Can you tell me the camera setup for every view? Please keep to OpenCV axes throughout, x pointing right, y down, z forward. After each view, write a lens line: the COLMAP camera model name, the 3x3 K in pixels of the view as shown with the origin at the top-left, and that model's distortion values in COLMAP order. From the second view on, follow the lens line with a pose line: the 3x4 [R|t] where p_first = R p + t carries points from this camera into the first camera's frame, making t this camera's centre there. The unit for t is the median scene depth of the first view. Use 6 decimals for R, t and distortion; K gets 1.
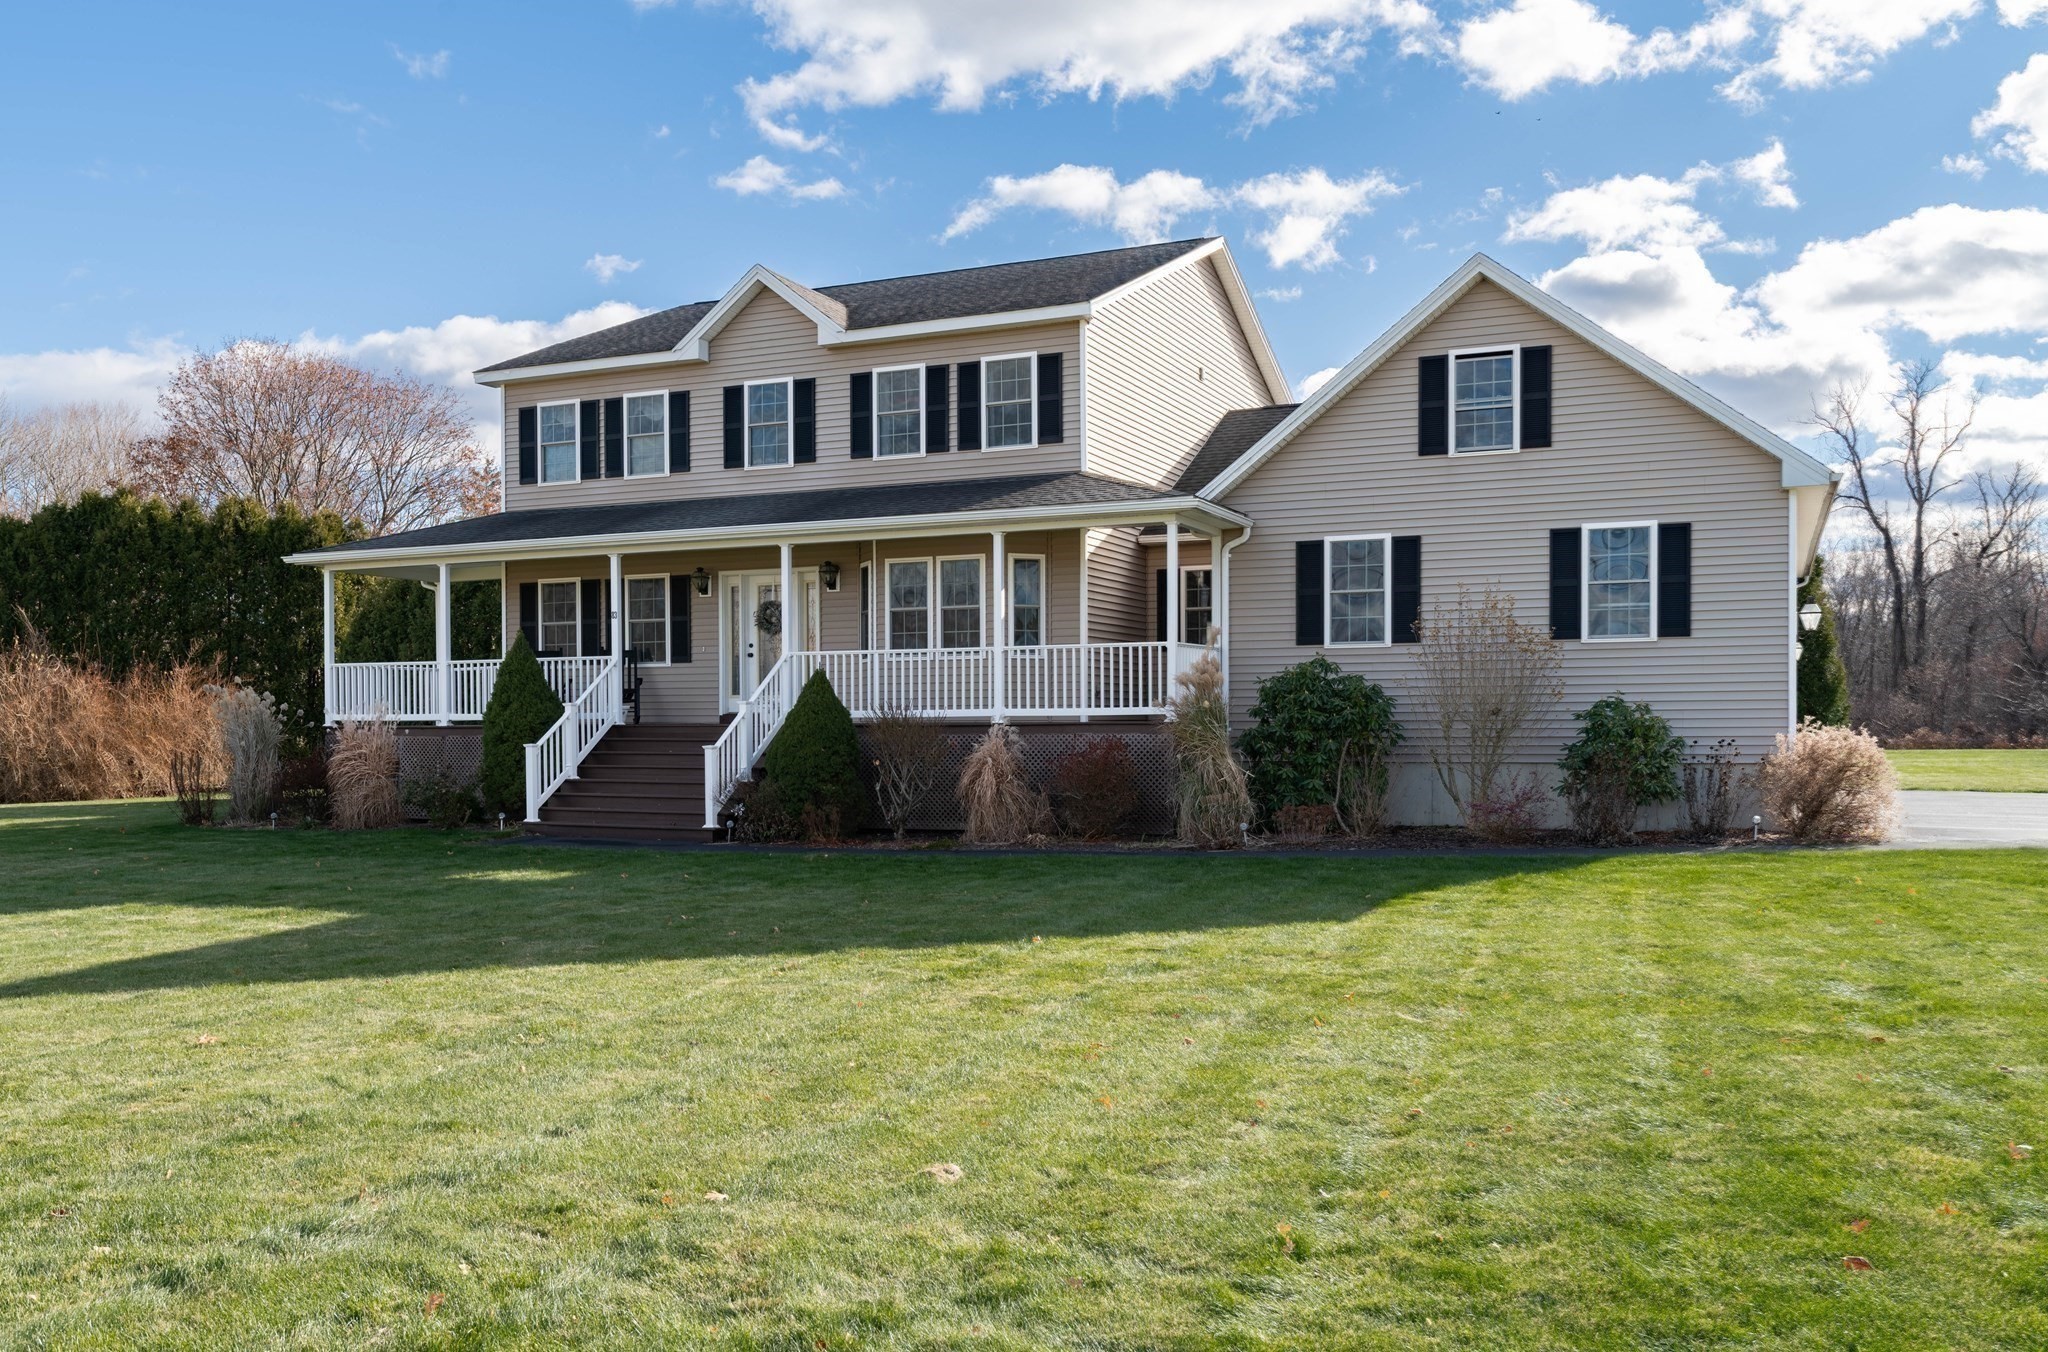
lens RADIAL K [[1609.1, 0, 1024.0], [0, 1609.1, 676.0], [0, 0, 1]] dist [0.000096, -0.070426]
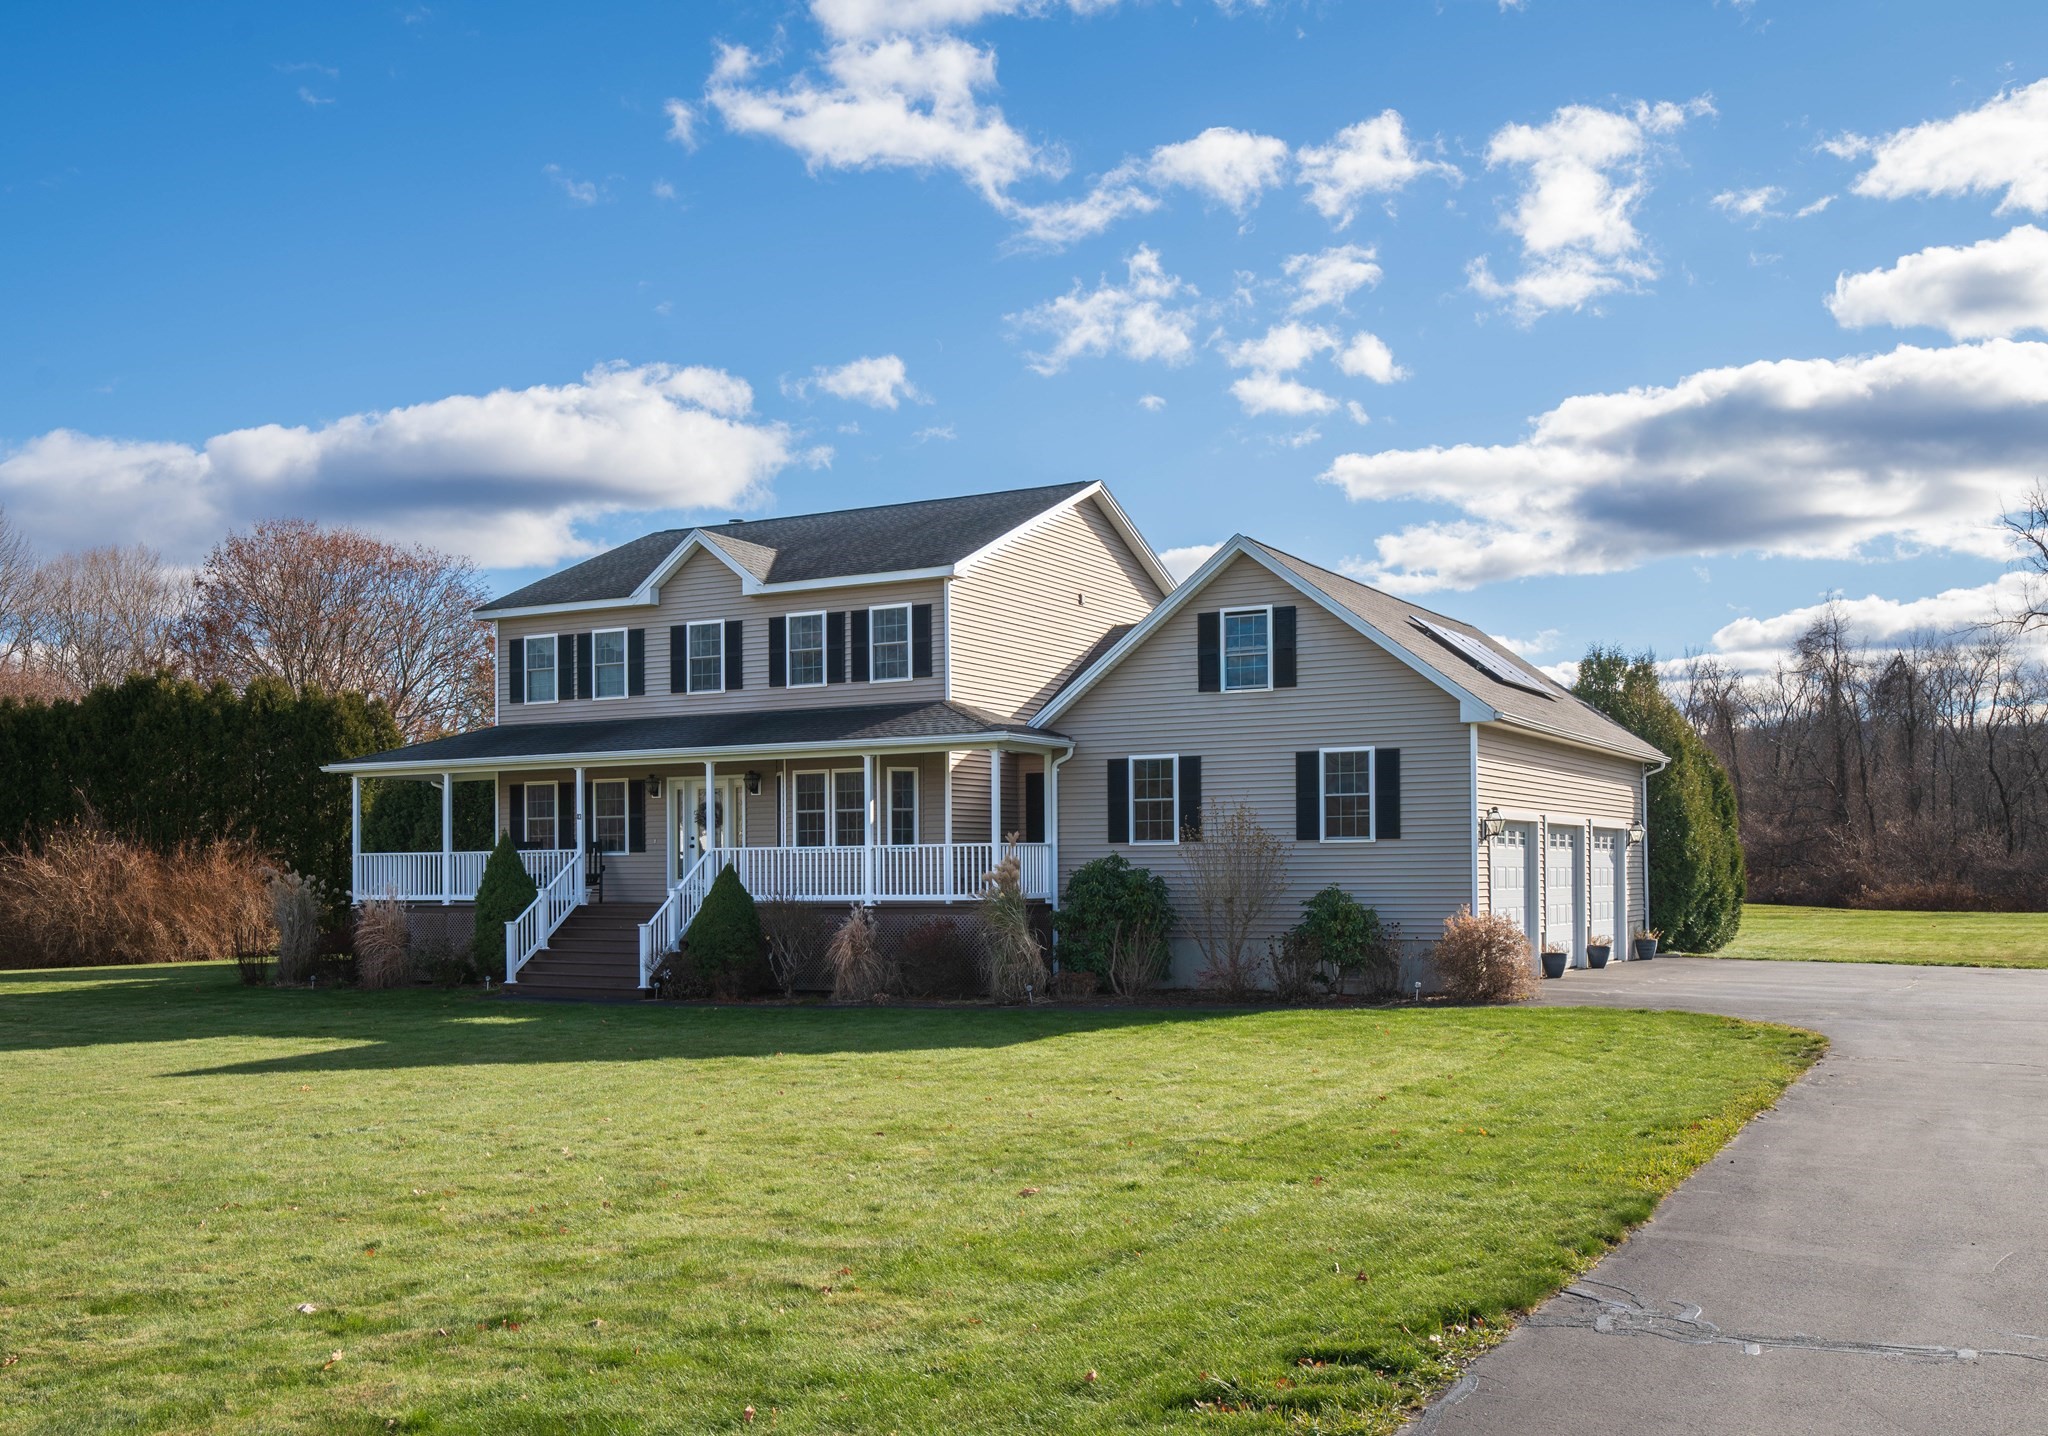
lens RADIAL K [[2068.5, 0, 1024.0], [0, 2068.5, 718.0], [0, 0, 1]] dist [-0.007441, -0.014556]
pose [[0.995904, -0.008618, -0.090008, 0.233669], [0.005091, 0.999213, -0.039348, -0.049592], [0.090276, 0.038728, 0.995163, -0.566268]]
